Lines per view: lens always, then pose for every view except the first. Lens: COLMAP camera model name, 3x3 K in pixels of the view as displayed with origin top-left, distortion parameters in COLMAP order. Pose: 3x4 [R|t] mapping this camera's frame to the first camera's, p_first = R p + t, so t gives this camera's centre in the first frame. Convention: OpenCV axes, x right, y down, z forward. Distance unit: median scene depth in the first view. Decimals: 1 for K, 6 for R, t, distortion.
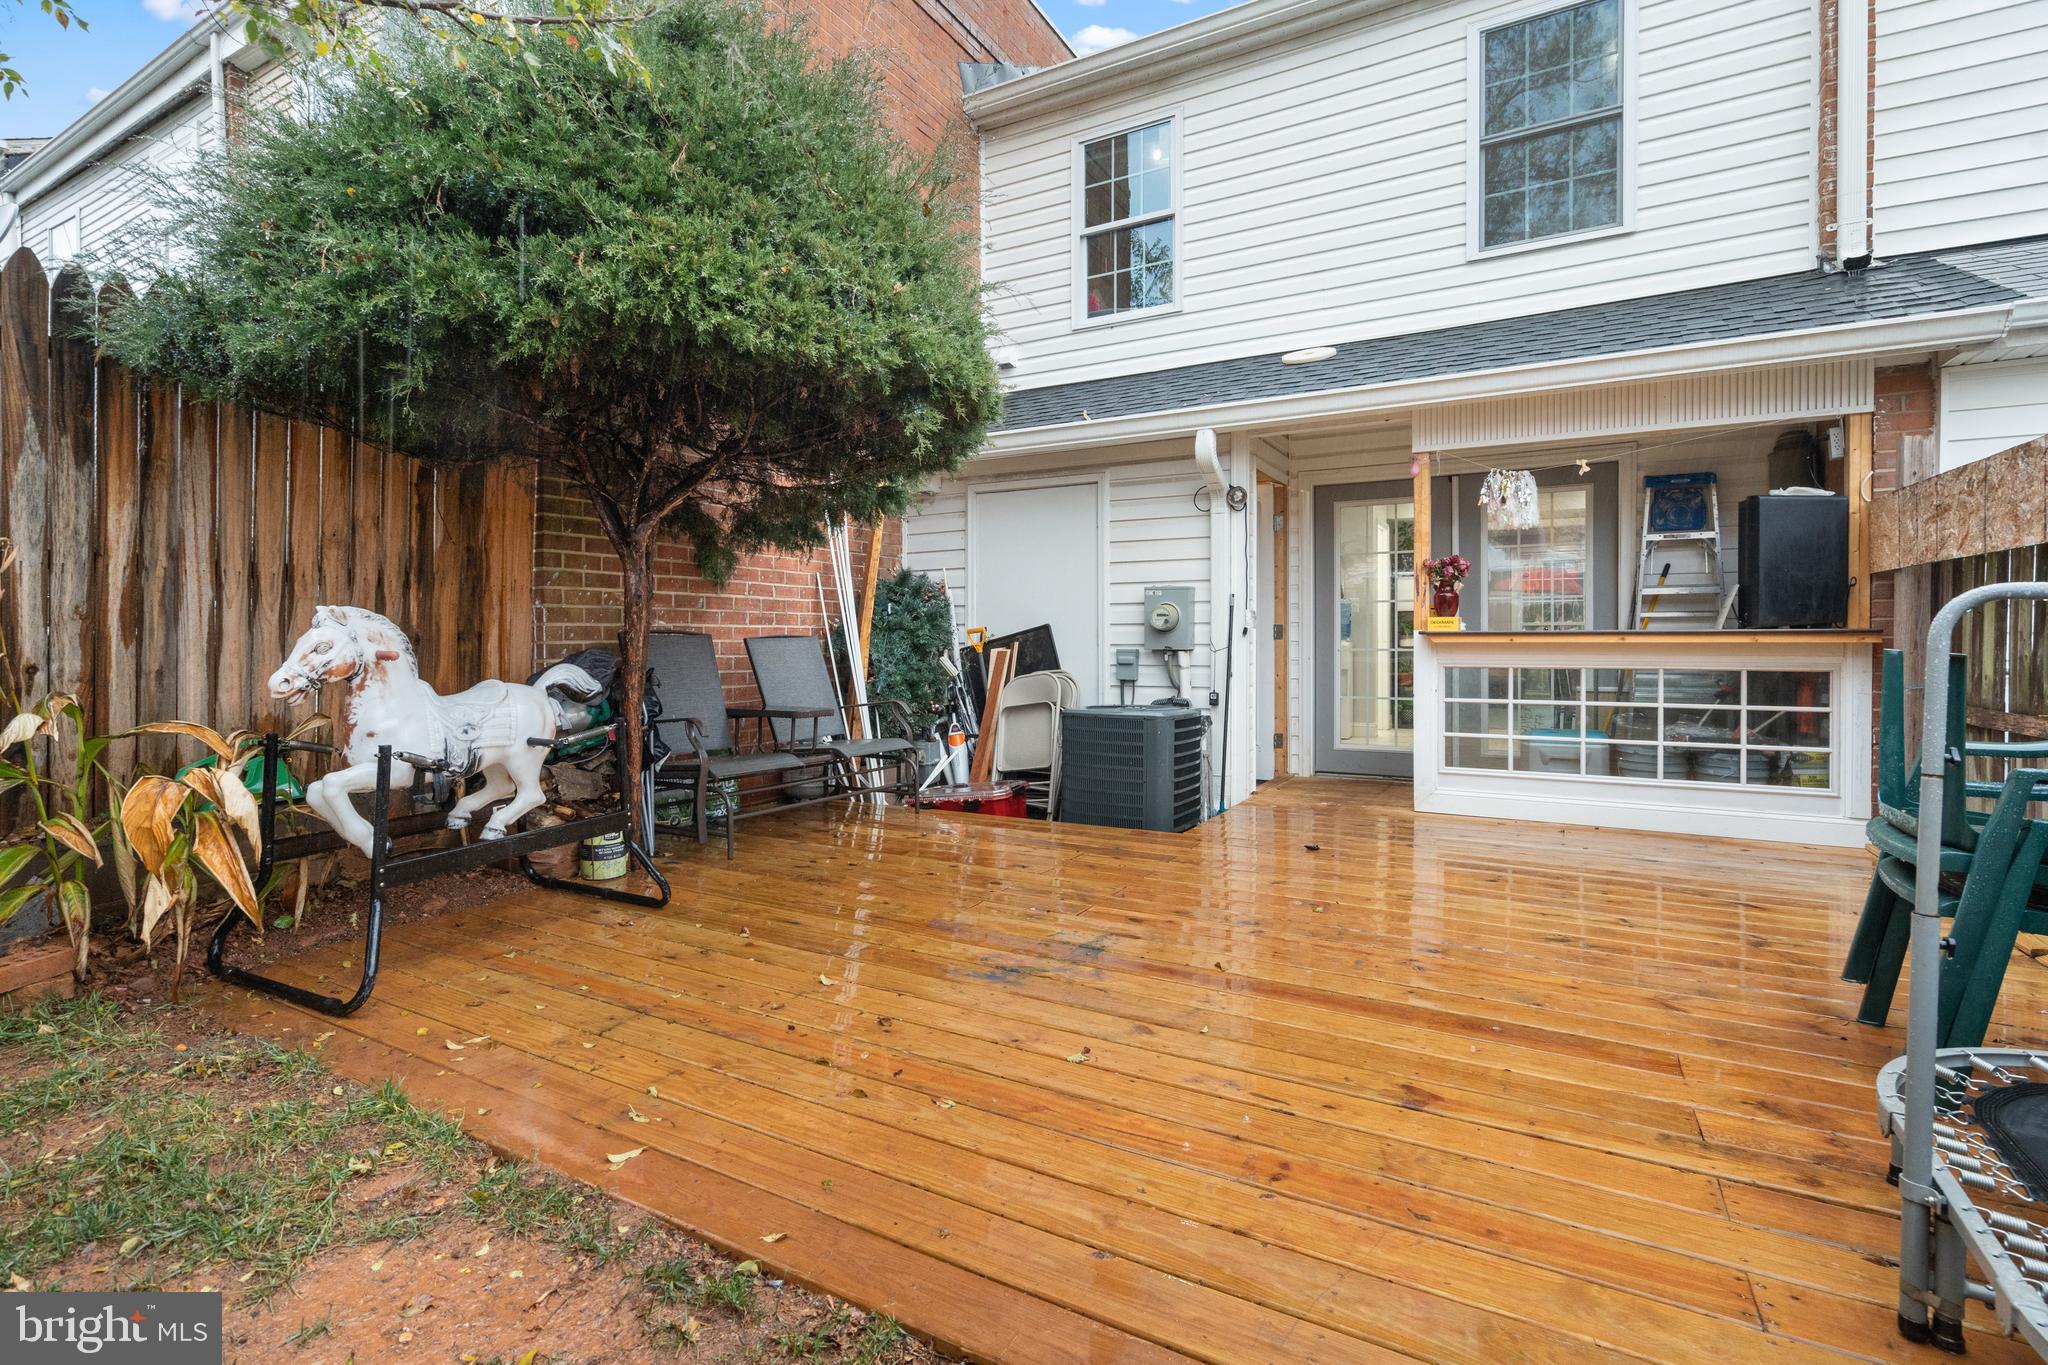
lens RADIAL K [[941.0, 0, 1025.9], [0, 941.0, 658.3], [0, 0, 1]] dist [-0.008621, 0.003229]
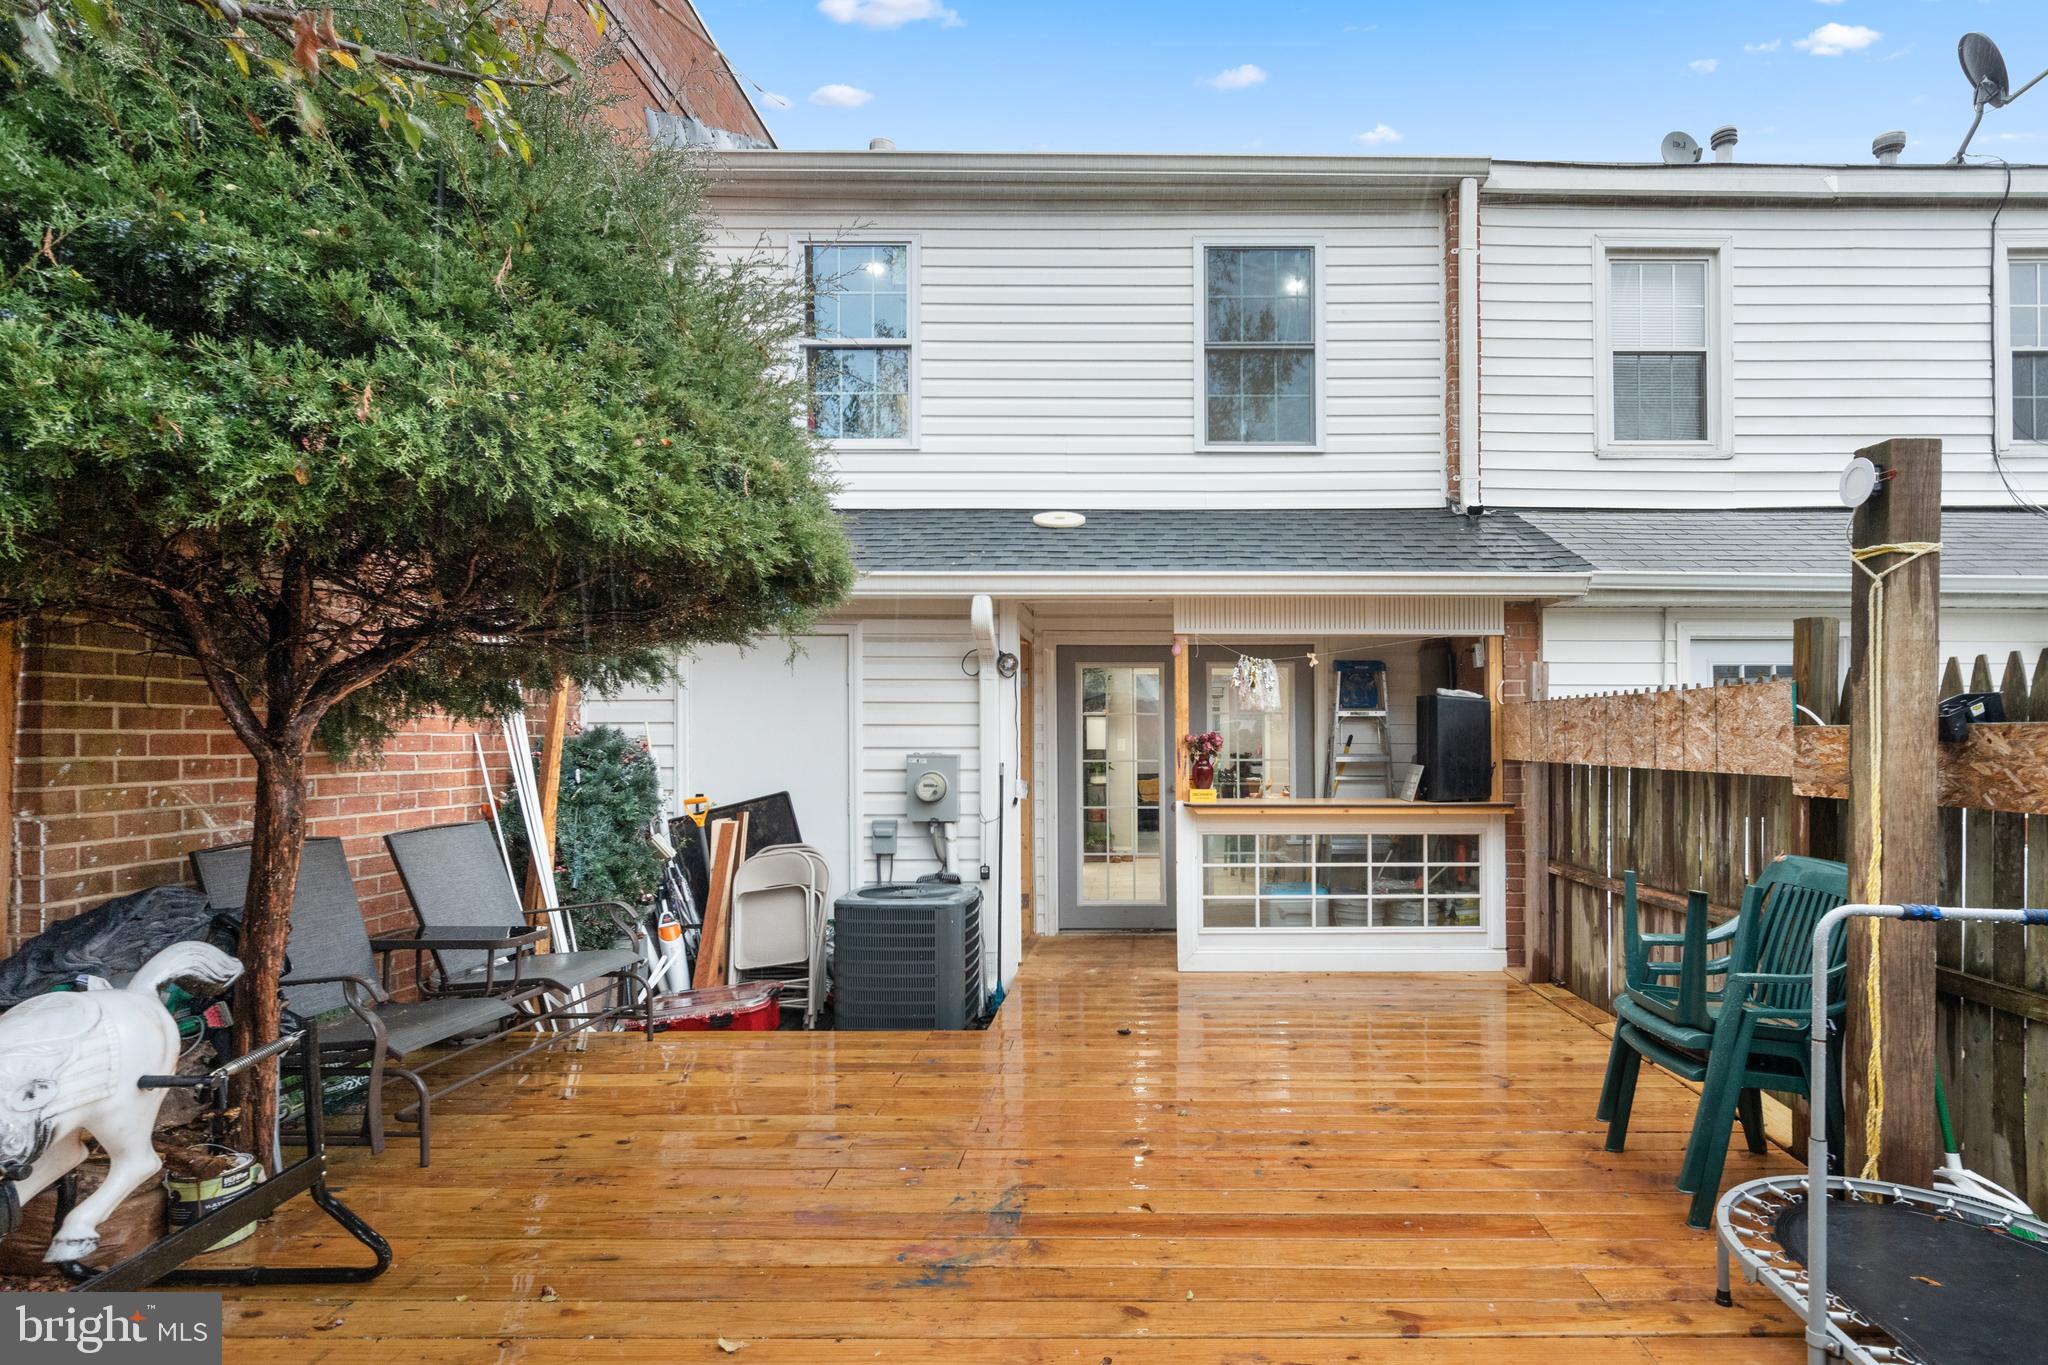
lens RADIAL K [[997.9, 0, 1018.1], [0, 997.9, 688.3], [0, 0, 1]] dist [-0.005992, 0.002540]
pose [[0.870254, -0.000168, 0.492602, -0.317797], [0.007960, 0.999874, -0.013721, -0.151841], [-0.492538, 0.015862, 0.870146, 0.108346]]
